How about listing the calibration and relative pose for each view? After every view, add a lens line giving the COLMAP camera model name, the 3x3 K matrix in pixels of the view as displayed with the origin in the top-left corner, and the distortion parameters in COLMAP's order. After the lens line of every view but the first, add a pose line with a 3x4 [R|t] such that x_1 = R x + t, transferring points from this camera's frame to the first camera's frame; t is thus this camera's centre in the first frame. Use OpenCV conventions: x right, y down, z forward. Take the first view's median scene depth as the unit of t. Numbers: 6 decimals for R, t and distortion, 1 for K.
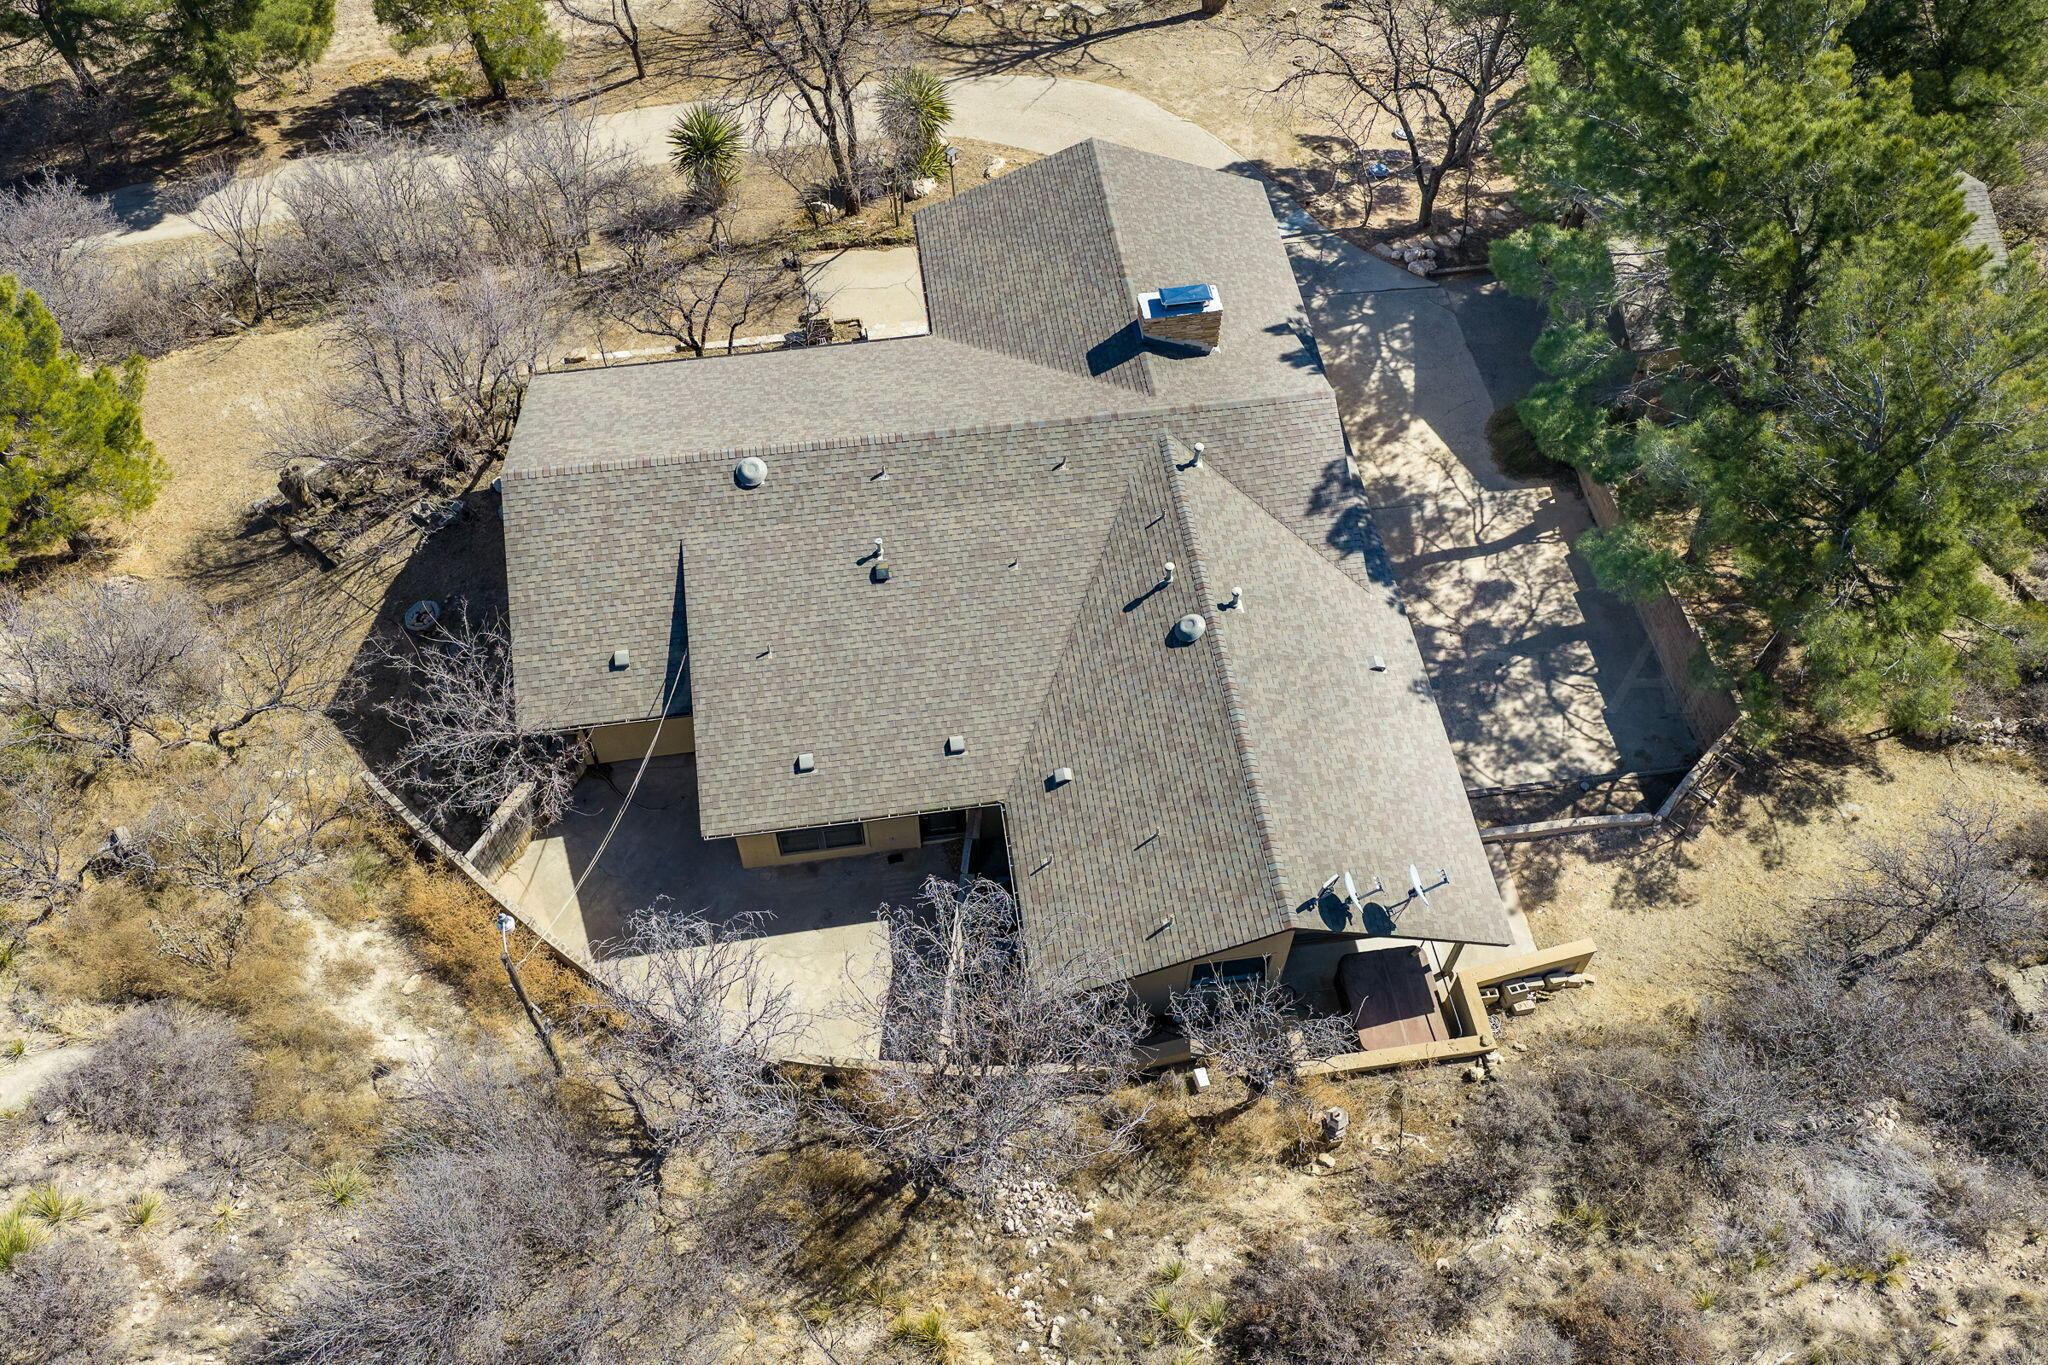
lens RADIAL K [[1689.2, 0, 1024.0], [0, 1689.2, 682.5], [0, 0, 1]] dist [0.015288, -0.026935]
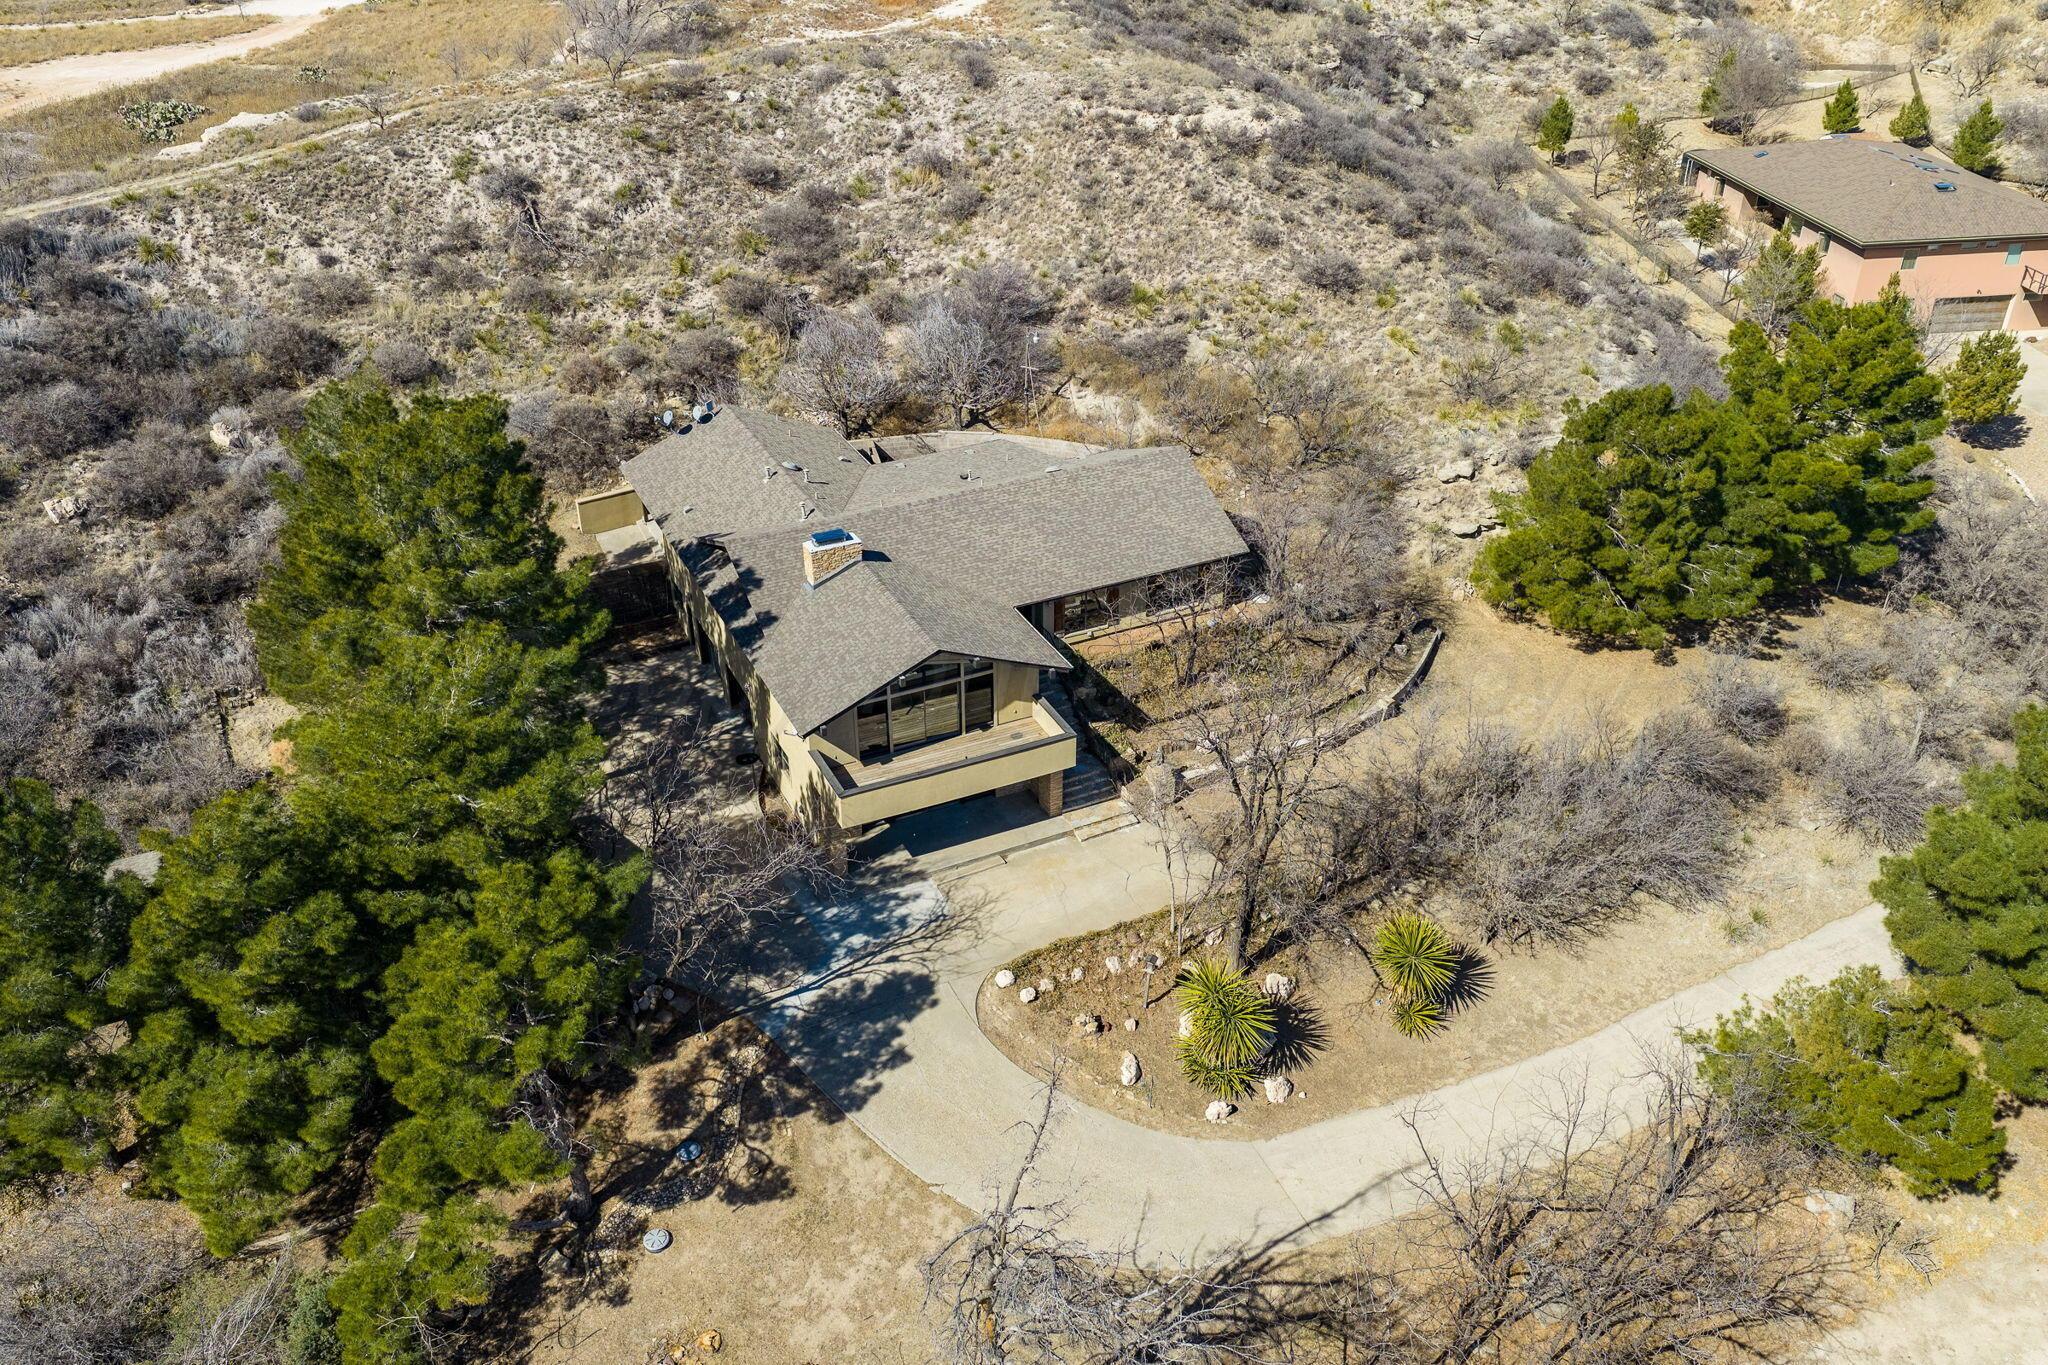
lens RADIAL K [[1685.8, 0, 1024.0], [0, 1685.8, 682.5], [0, 0, 1]] dist [0.002294, -0.007770]
pose [[-0.953482, 0.150666, -0.261096, 0.288820], [-0.248799, 0.095721, 0.963813, -1.422466], [0.170206, 0.983940, -0.053783, 1.053851]]
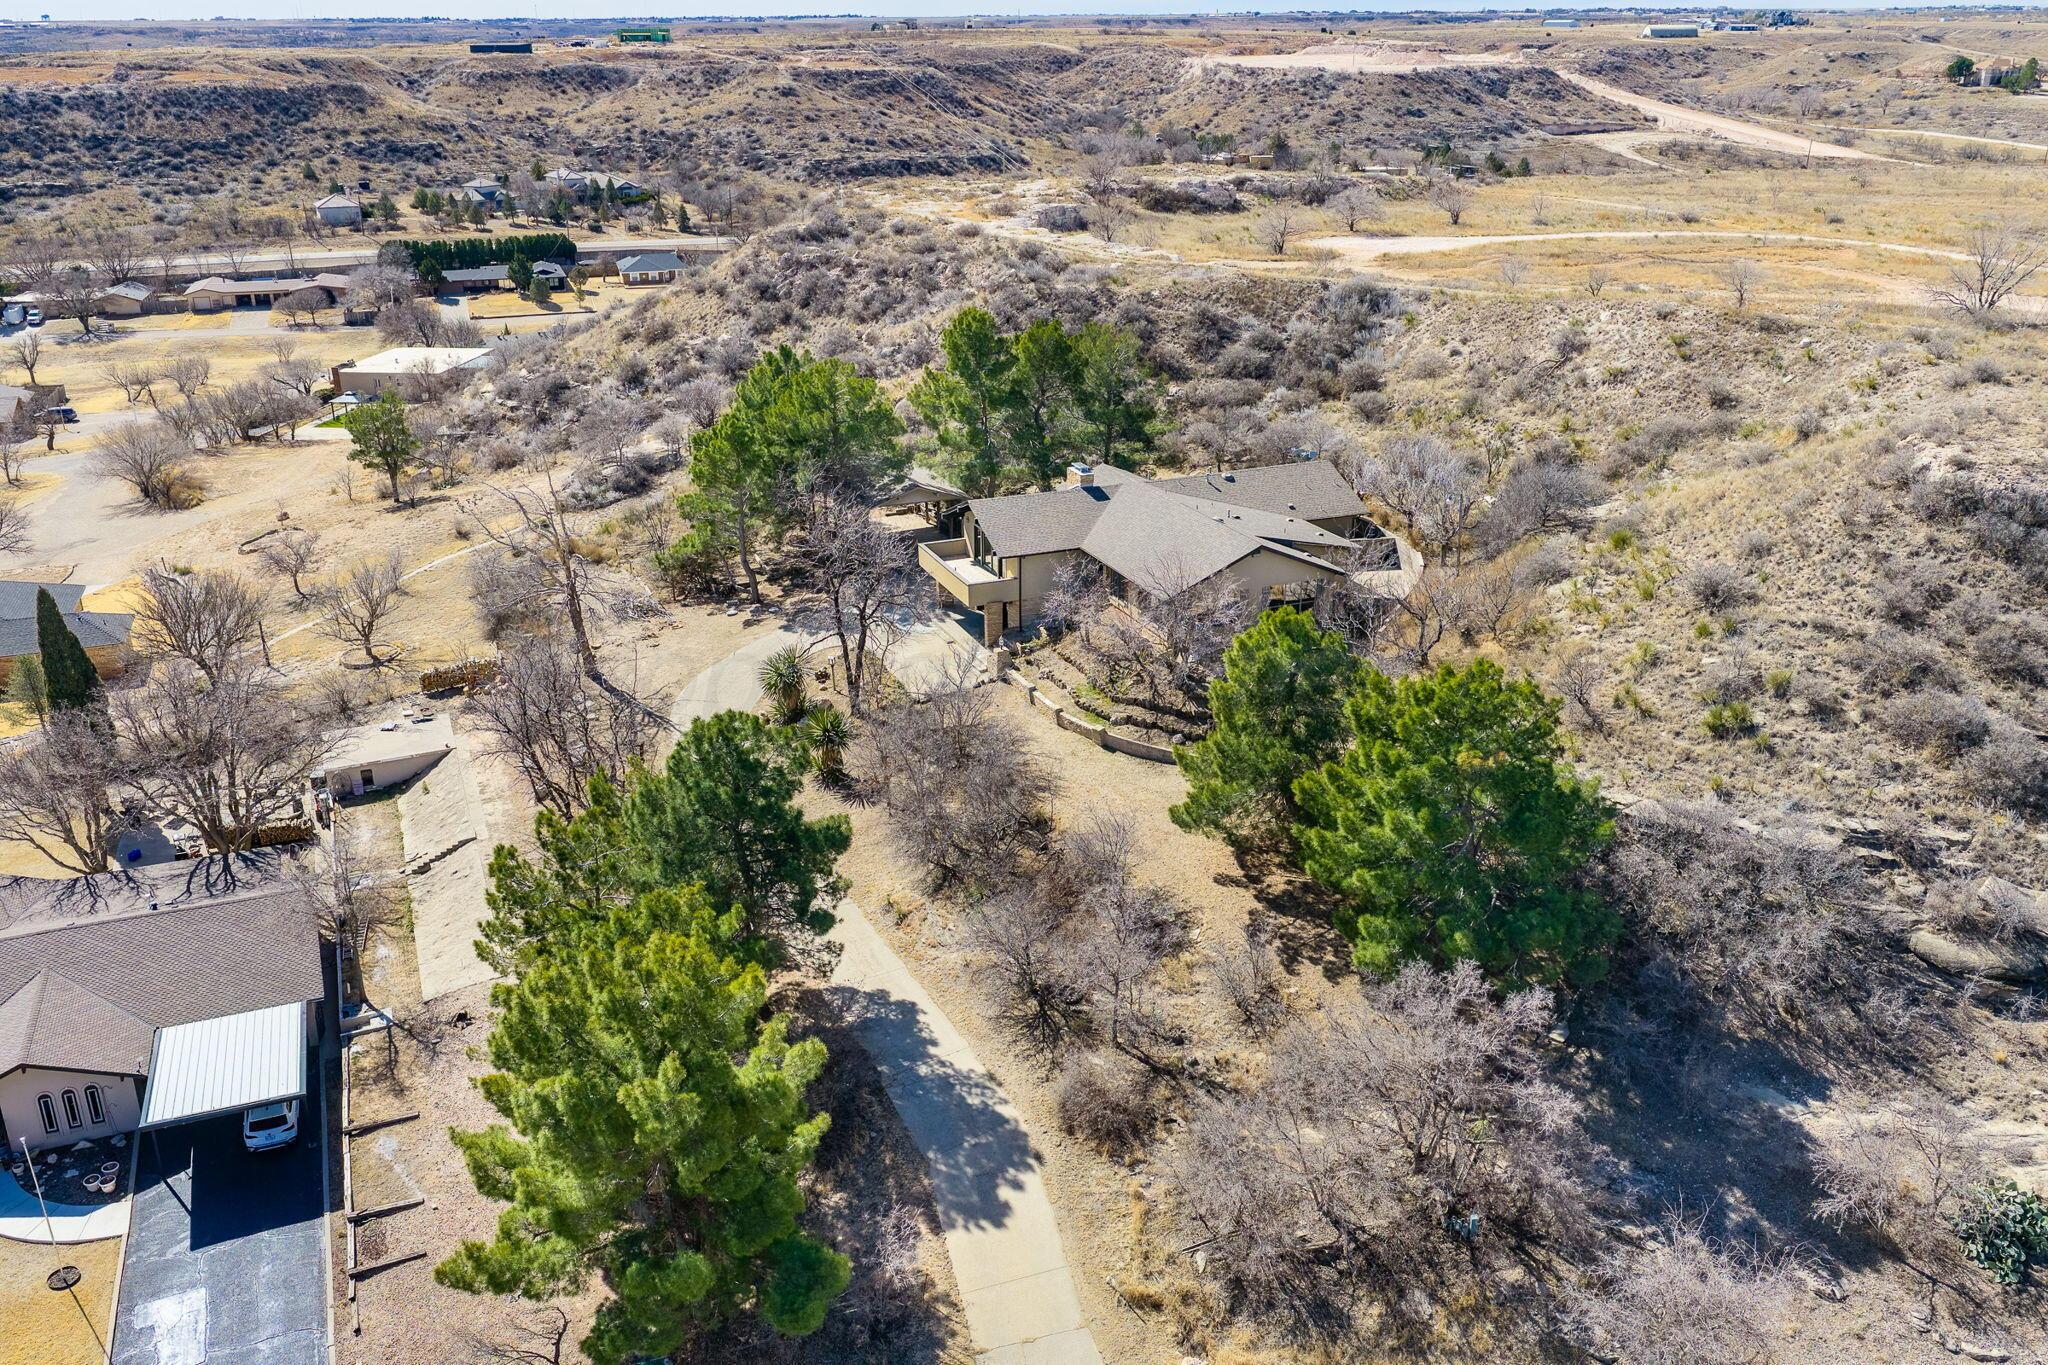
lens RADIAL K [[1689.2, 0, 1024.0], [0, 1689.2, 682.5], [0, 0, 1]] dist [0.015288, -0.026935]
pose [[-0.244944, -0.359236, 0.900529, -1.853671], [0.792151, 0.461389, 0.399521, -0.958494], [-0.559016, 0.811215, 0.171555, 0.755807]]
